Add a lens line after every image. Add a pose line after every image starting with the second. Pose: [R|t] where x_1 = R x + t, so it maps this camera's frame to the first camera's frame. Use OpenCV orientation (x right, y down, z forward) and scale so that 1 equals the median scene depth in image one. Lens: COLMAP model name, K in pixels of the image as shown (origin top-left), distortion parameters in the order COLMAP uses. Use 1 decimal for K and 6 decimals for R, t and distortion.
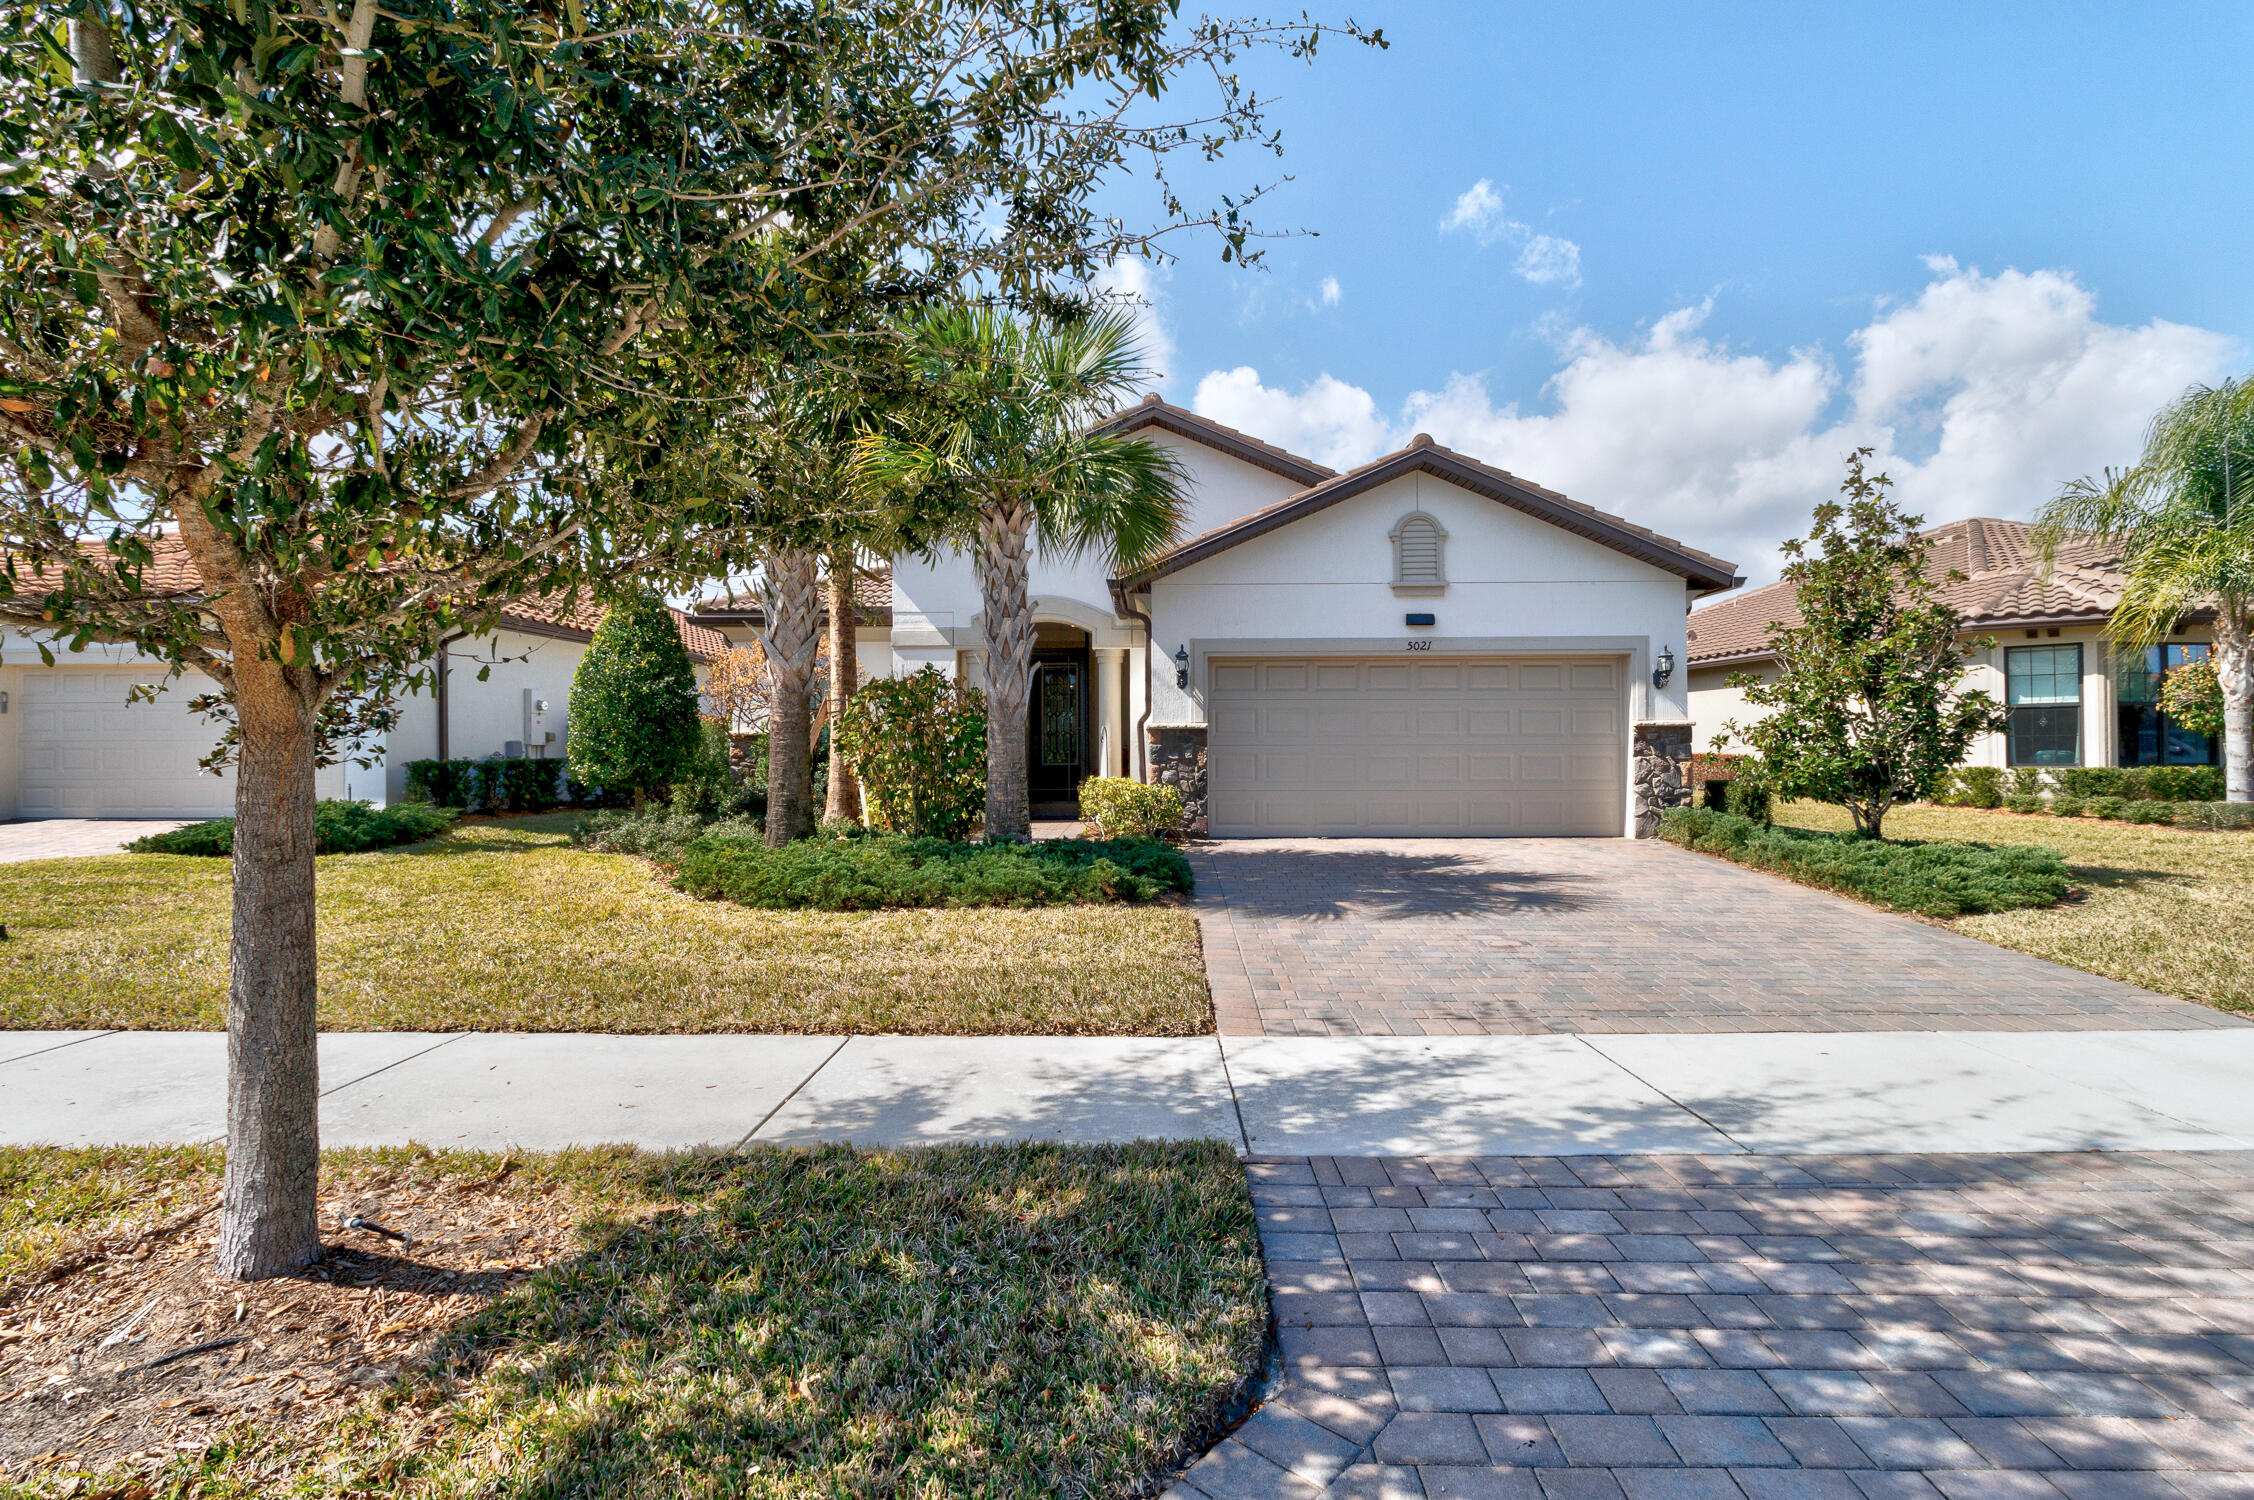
lens RADIAL K [[1046.1, 0, 1130.4], [0, 1046.1, 741.8], [0, 0, 1]] dist [-0.001657, -0.000249]
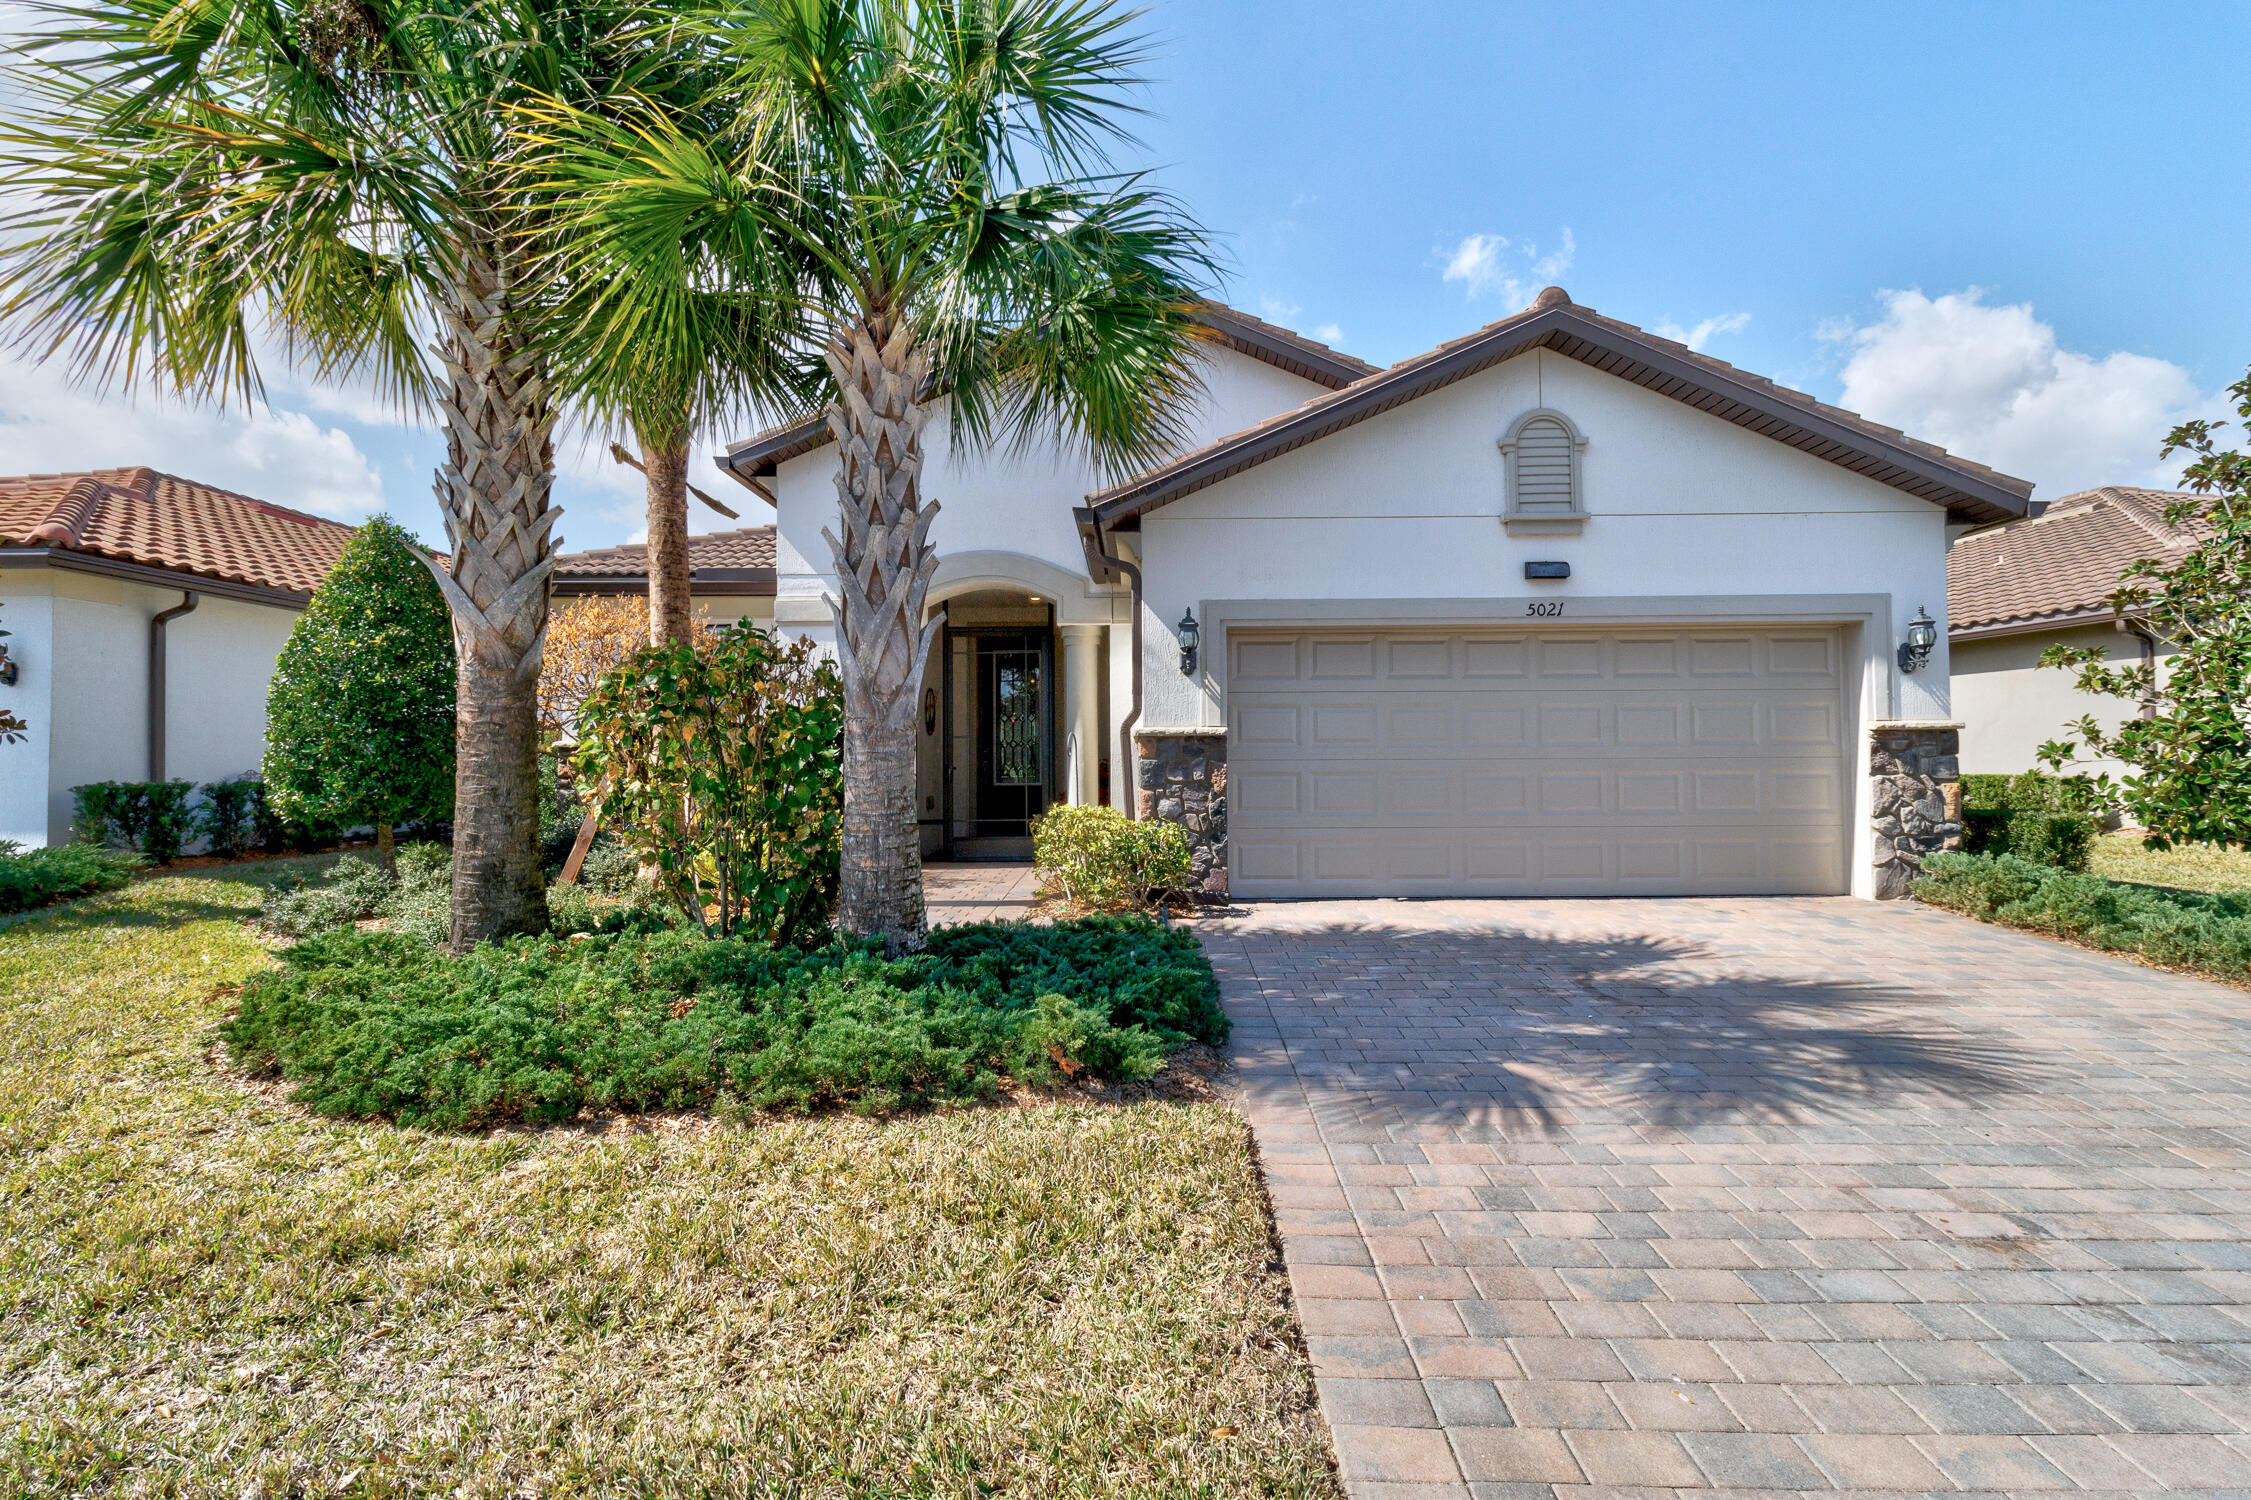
lens RADIAL K [[1052.0, 0, 1124.3], [0, 1052.0, 733.1], [0, 0, 1]] dist [0.000035, -0.000144]
pose [[0.999932, -0.002903, 0.011252, 0.001368], [0.003109, 0.999828, -0.018297, -0.001951], [-0.011197, 0.018331, 0.999769, 0.343287]]
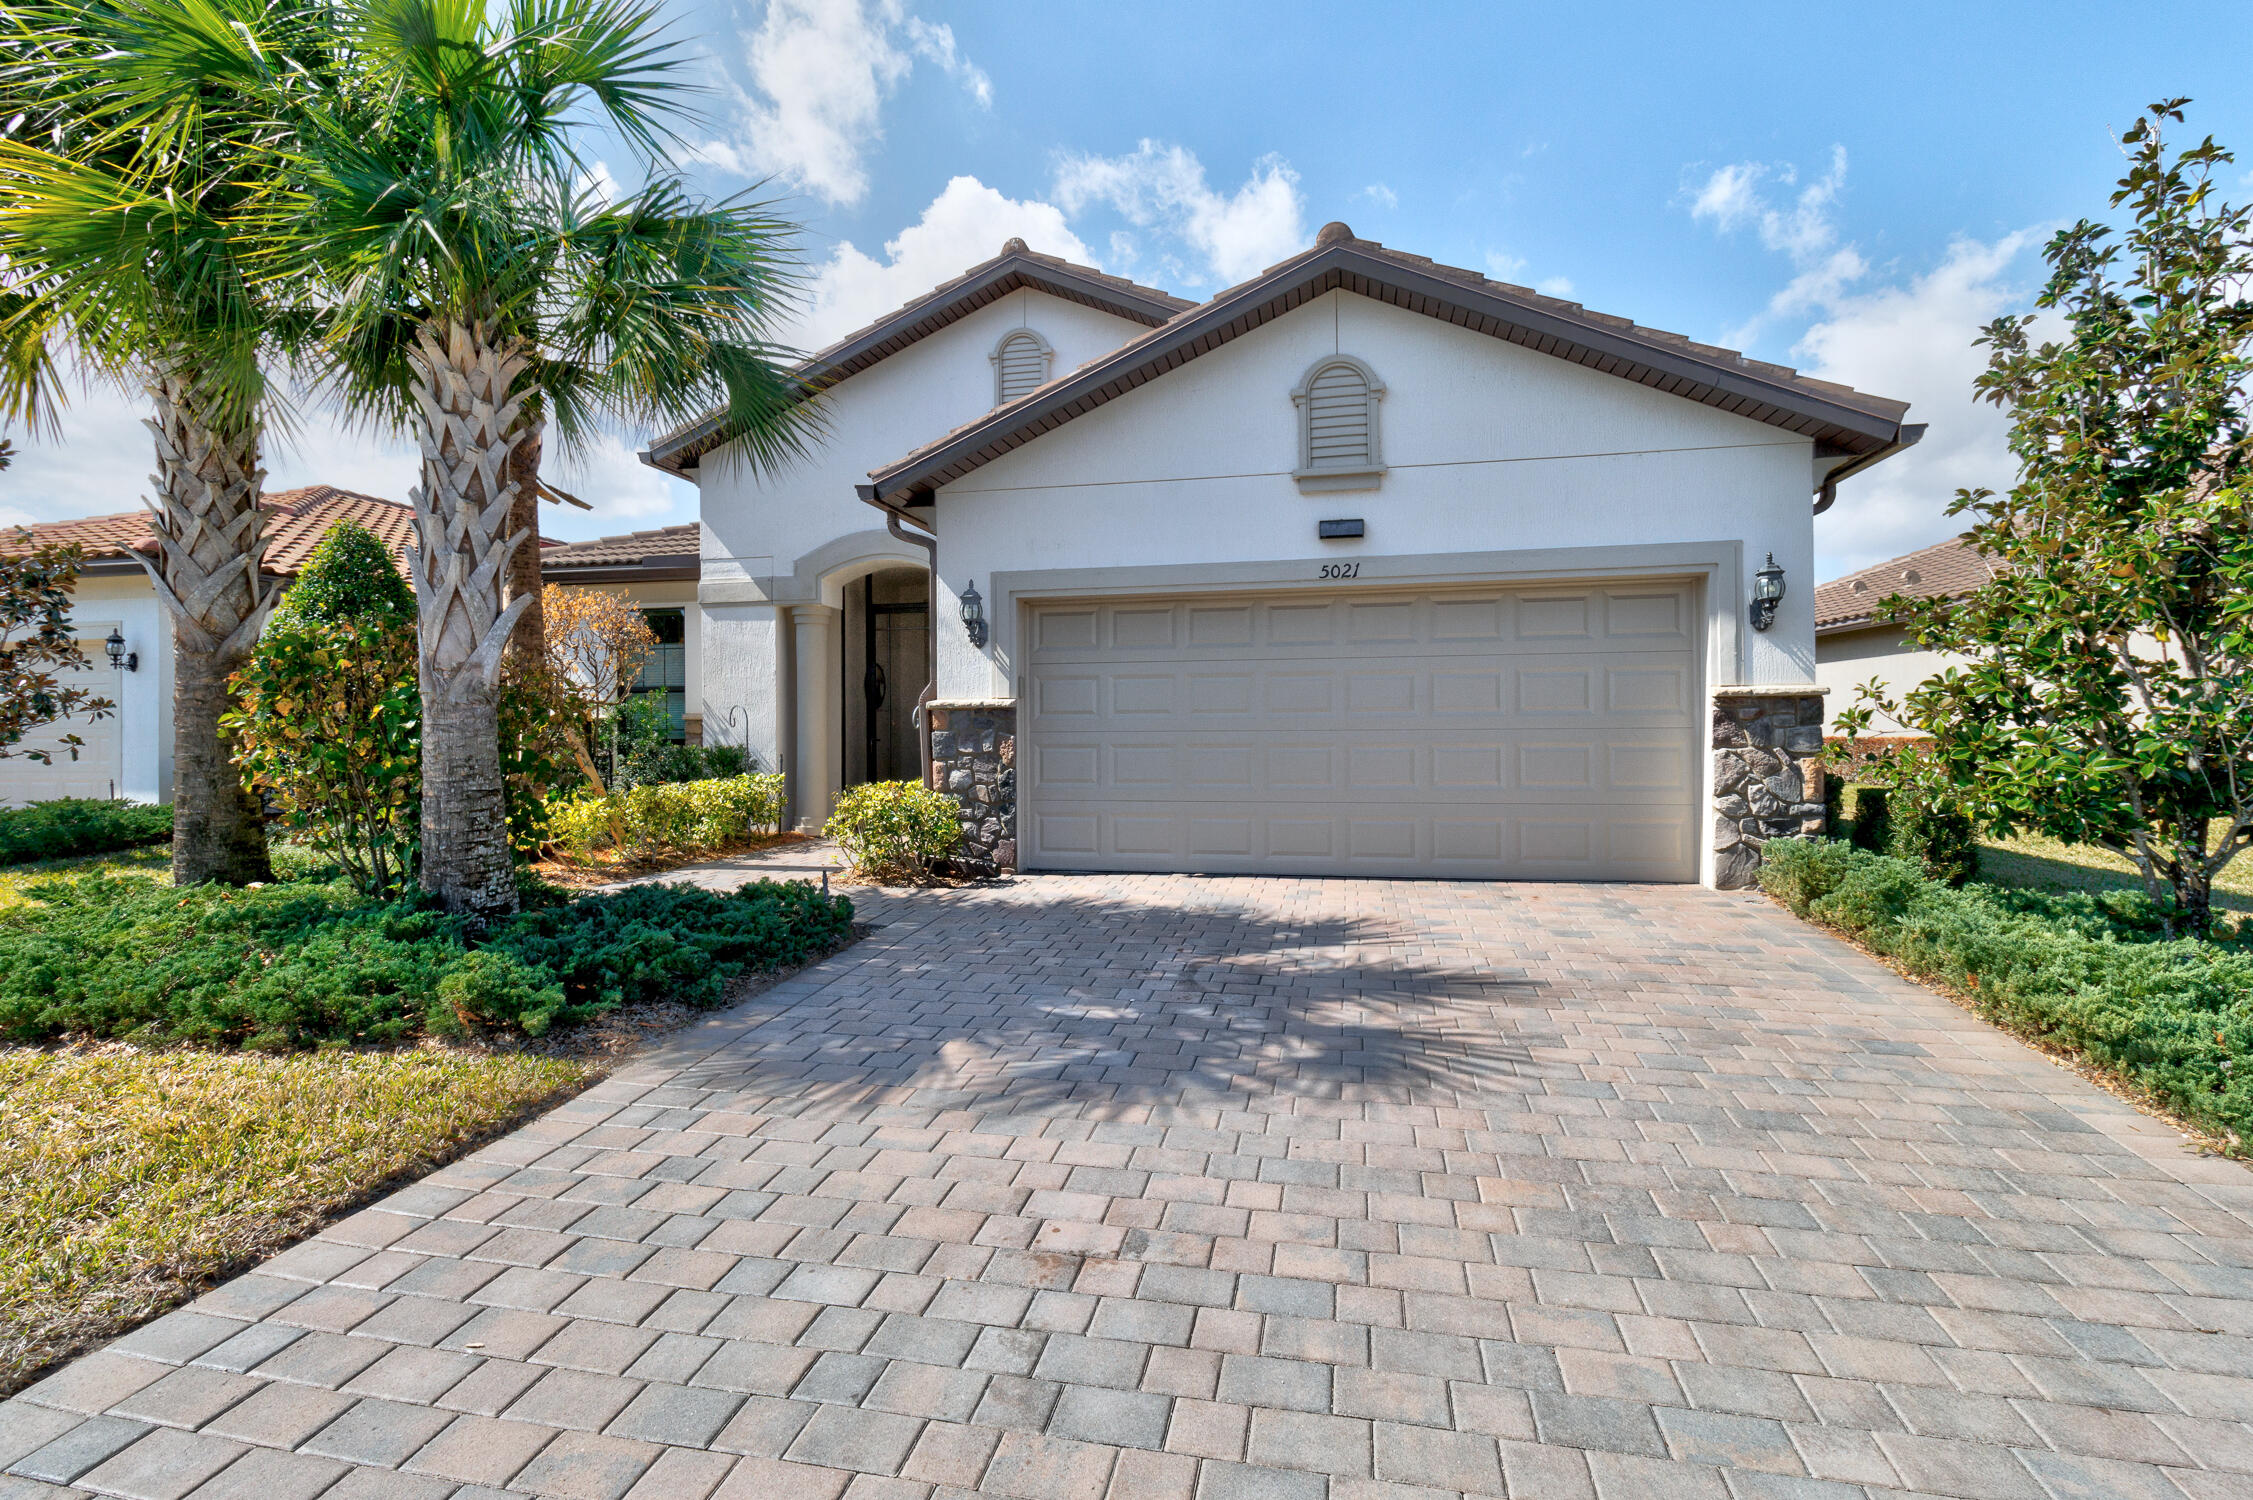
lens RADIAL K [[1041.3, 0, 1126.0], [0, 1041.3, 730.8], [0, 0, 1]] dist [-0.001029, -0.000343]
pose [[0.982739, -0.004207, -0.184952, 0.270602], [0.005188, 0.999975, 0.004819, -0.000189], [0.184927, -0.005695, 0.982736, 0.374260]]
